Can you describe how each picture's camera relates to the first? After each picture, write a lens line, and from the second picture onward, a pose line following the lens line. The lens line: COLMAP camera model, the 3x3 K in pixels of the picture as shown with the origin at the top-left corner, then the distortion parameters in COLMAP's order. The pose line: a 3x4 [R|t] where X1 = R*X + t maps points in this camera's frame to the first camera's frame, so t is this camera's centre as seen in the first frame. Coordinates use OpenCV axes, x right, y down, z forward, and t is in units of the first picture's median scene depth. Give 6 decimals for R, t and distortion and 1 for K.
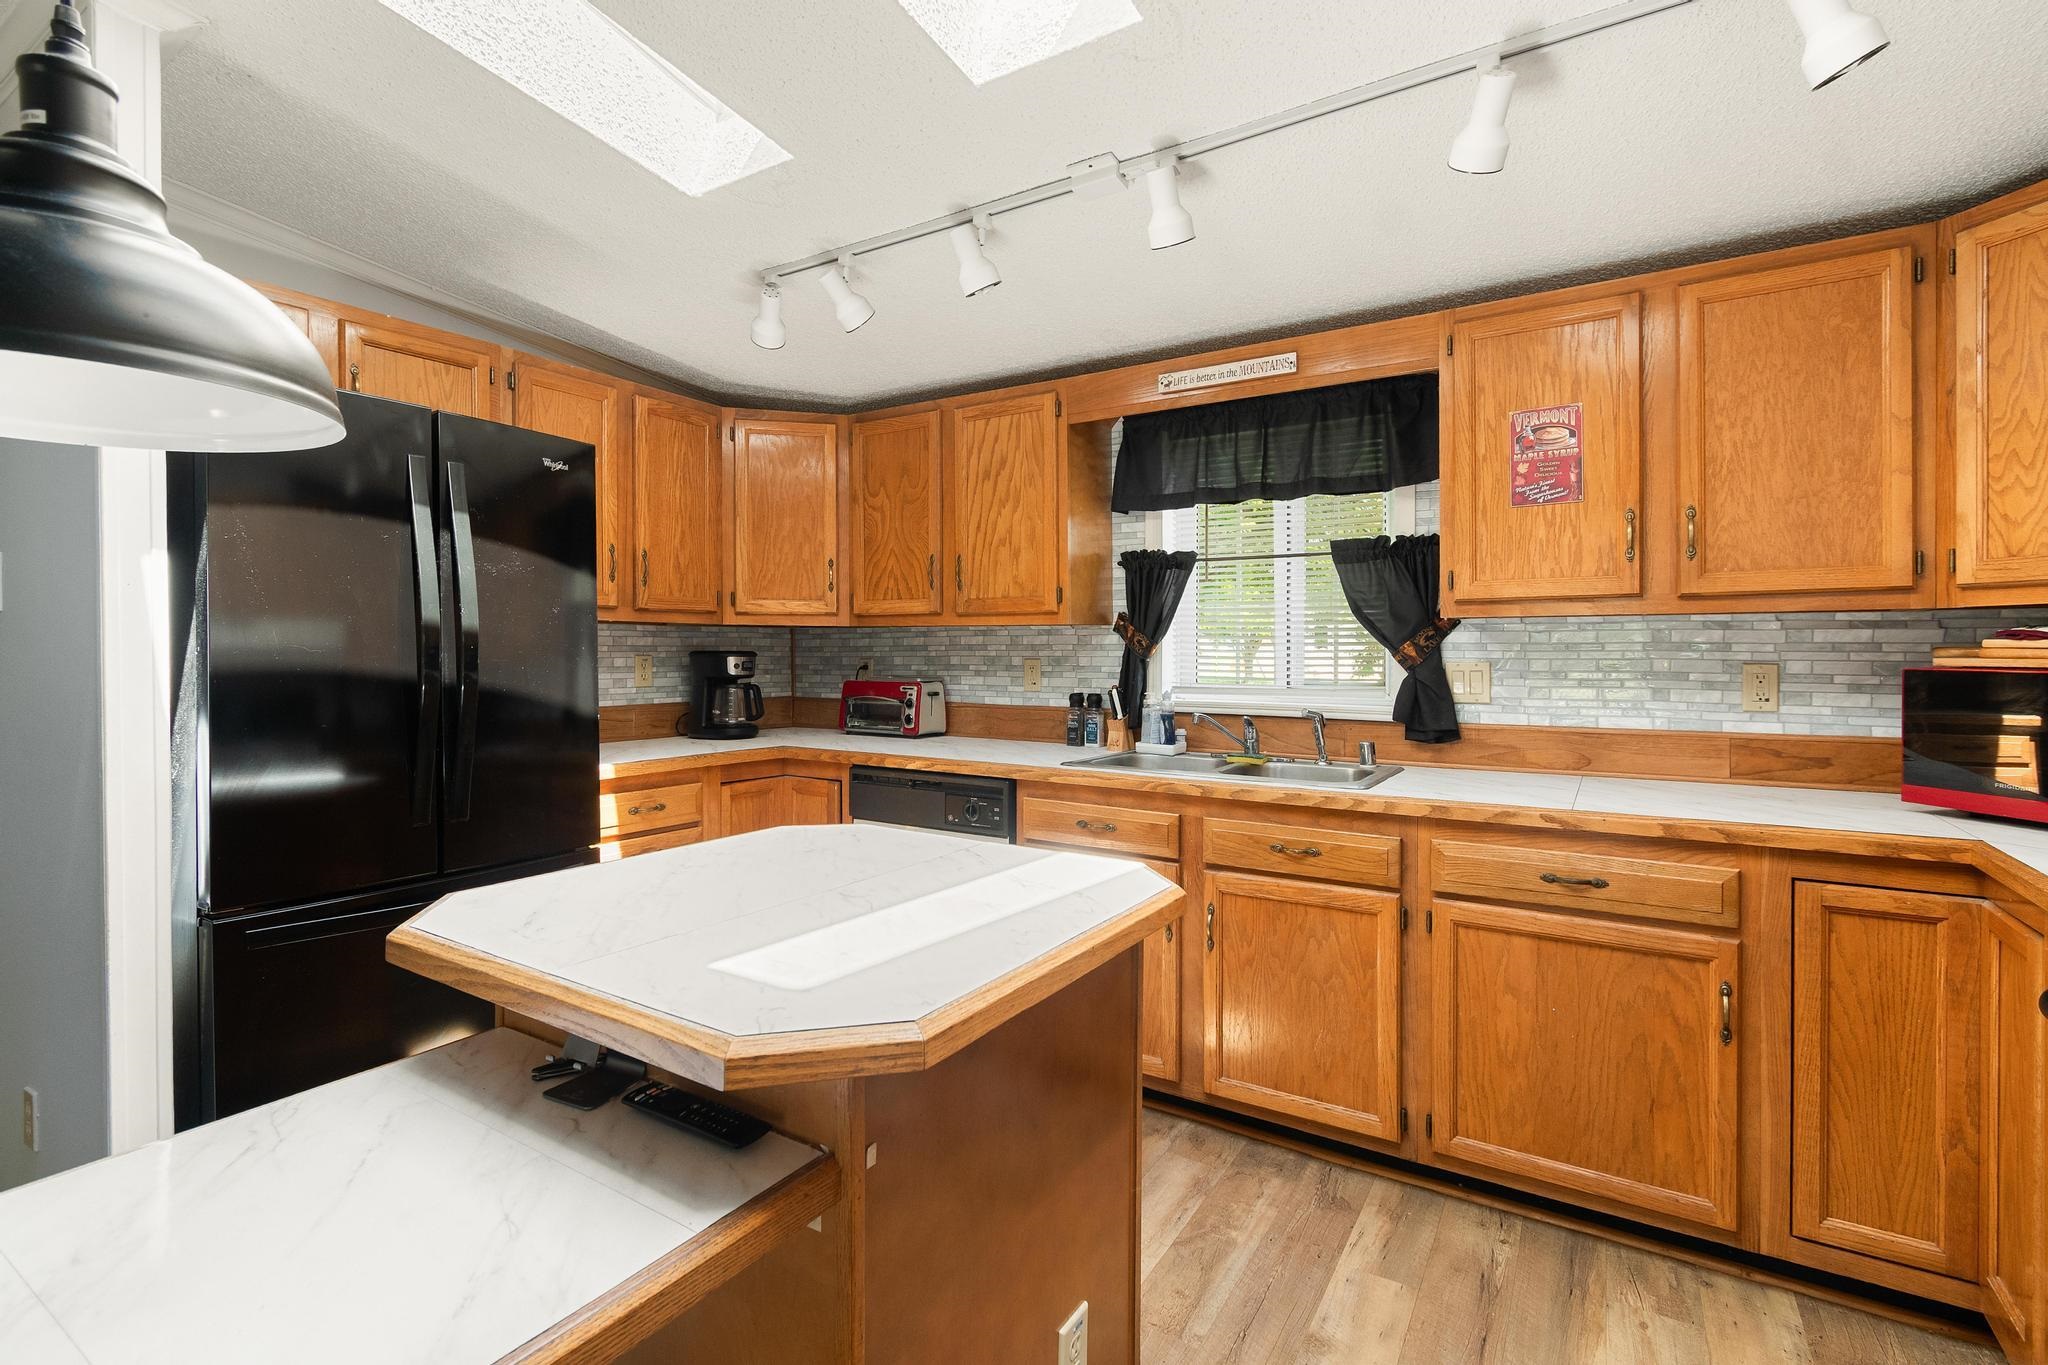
lens RADIAL K [[930.8, 0, 1035.6], [0, 930.8, 652.9], [0, 0, 1]] dist [0.000840, -0.000979]
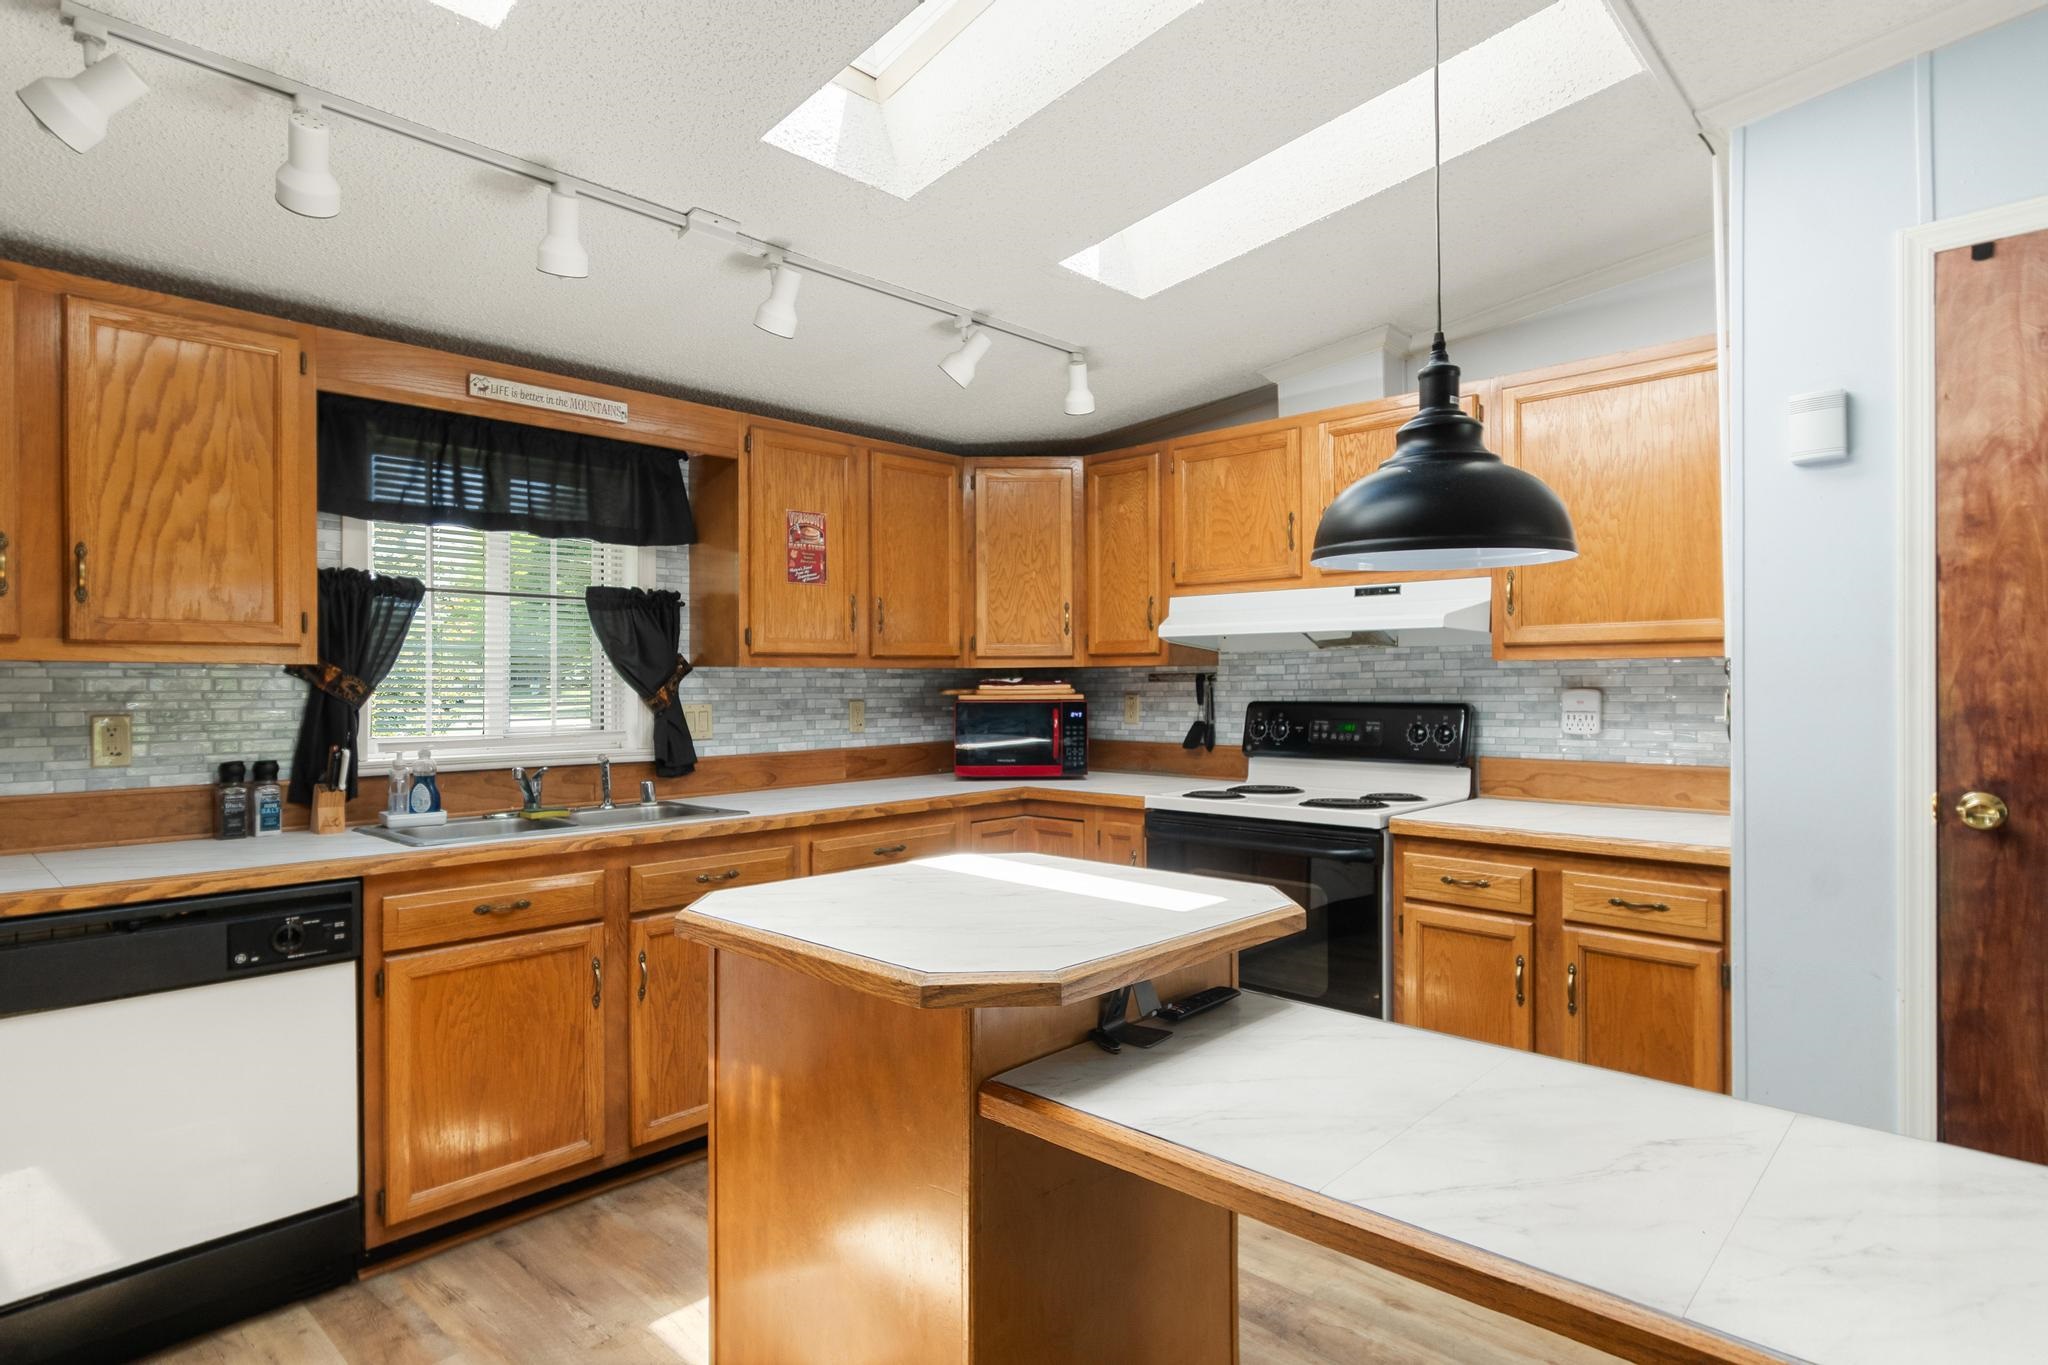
lens RADIAL K [[1074.8, 0, 1022.8], [0, 1074.8, 676.5], [0, 0, 1]] dist [-0.000732, -0.002164]
pose [[0.204649, 0.007444, 0.978807, -0.799625], [0.011334, 0.999886, -0.009974, -0.007160], [-0.978770, 0.013135, 0.204542, 0.343101]]
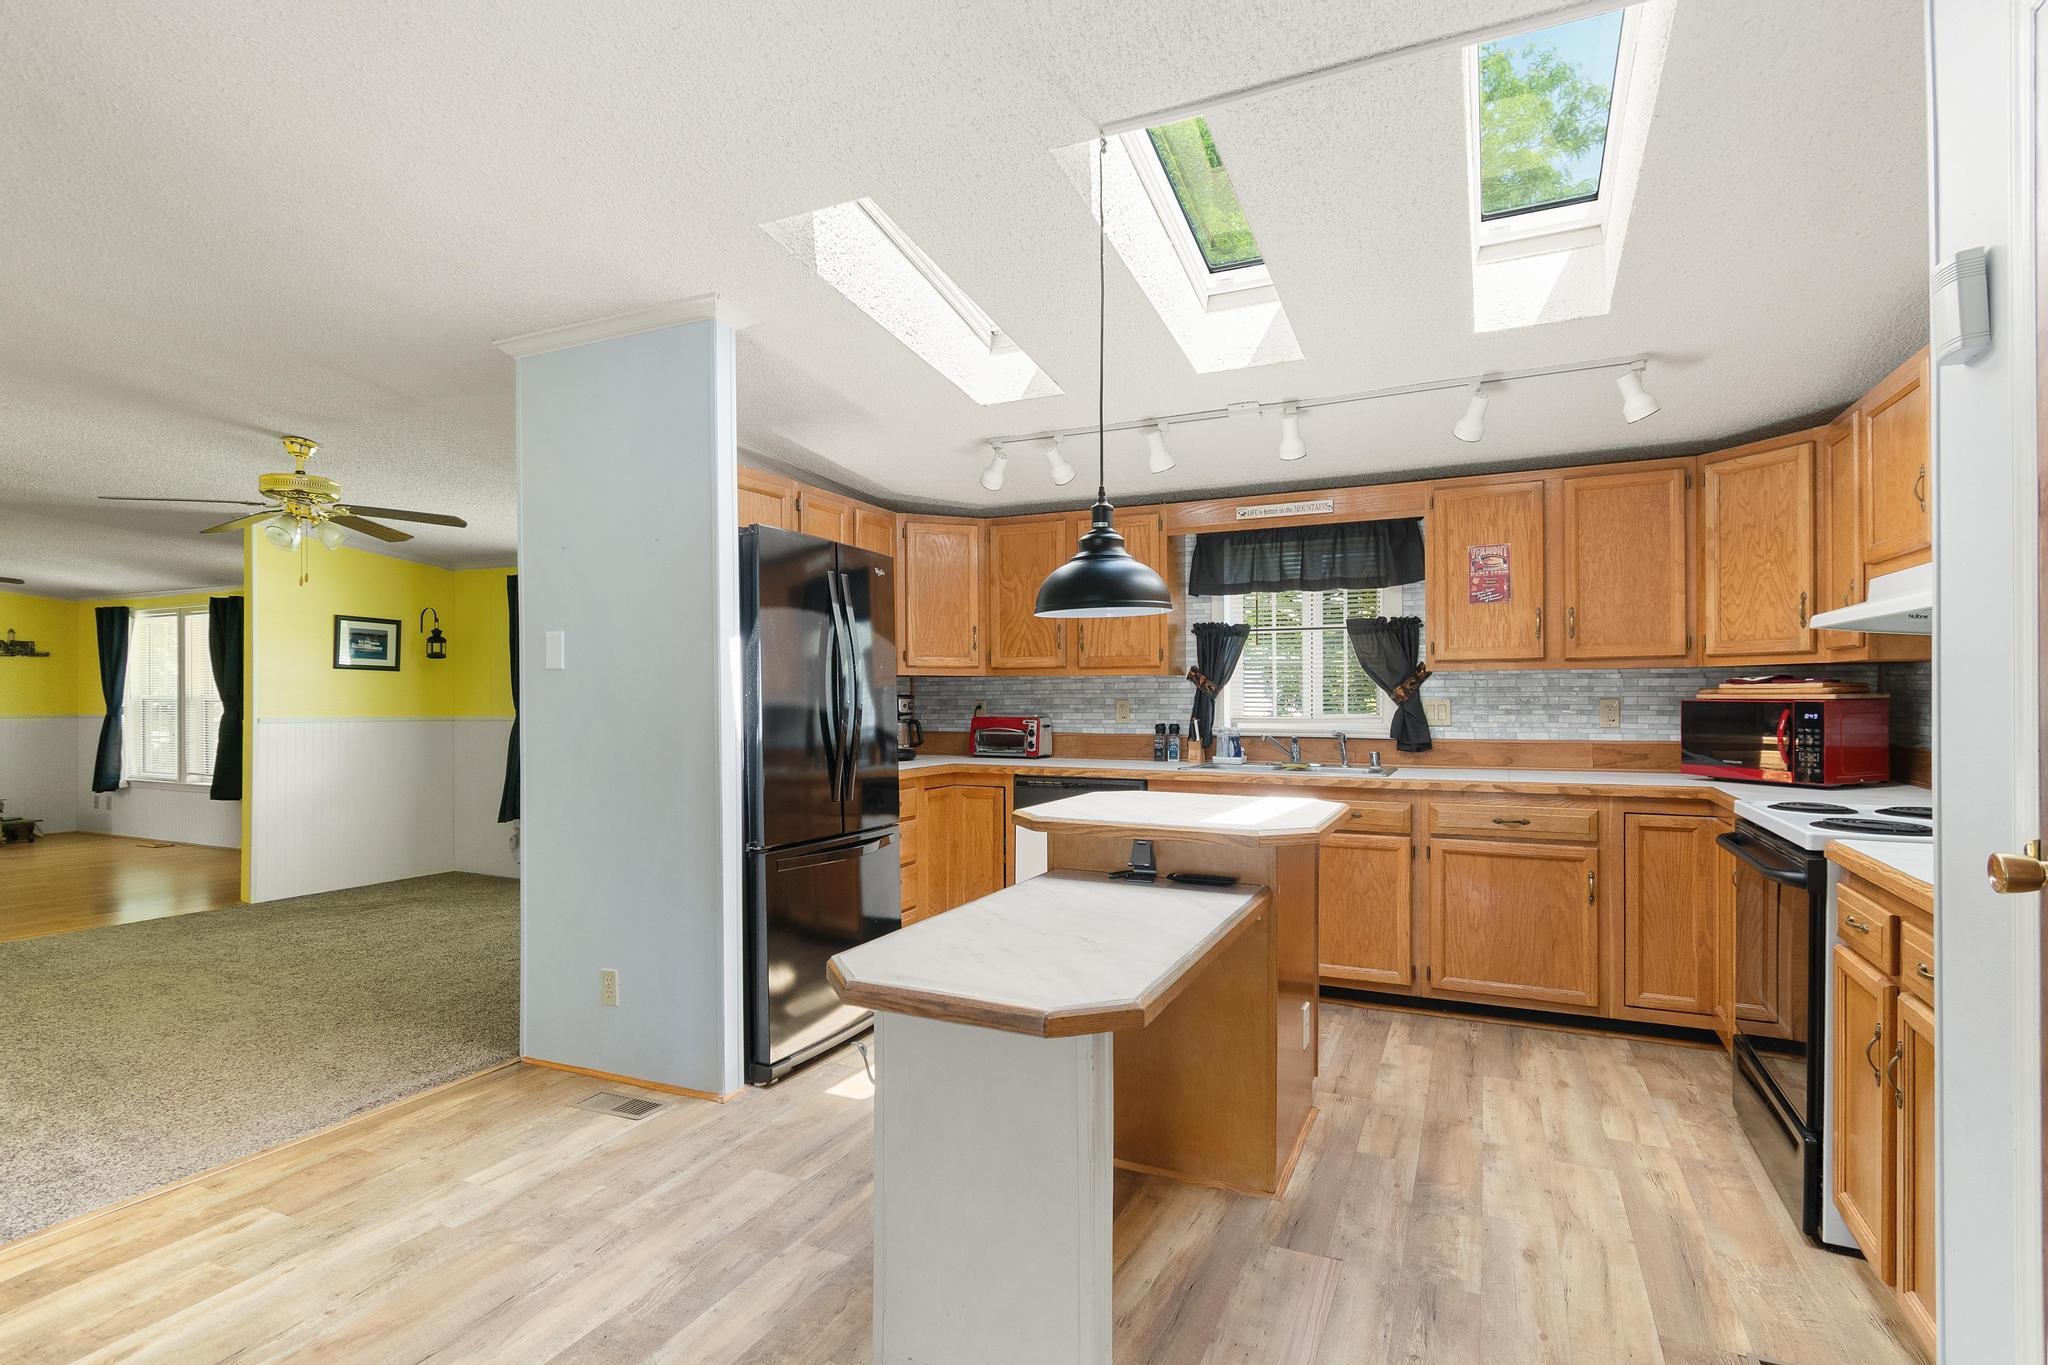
lens RADIAL K [[974.1, 0, 1032.7], [0, 974.1, 699.8], [0, 0, 1]] dist [0.003915, -0.000734]
pose [[0.993019, -0.004300, 0.117875, -0.415322], [0.004270, 0.999991, 0.000502, 0.007219], [-0.117876, 0.000005, 0.993028, -0.560893]]
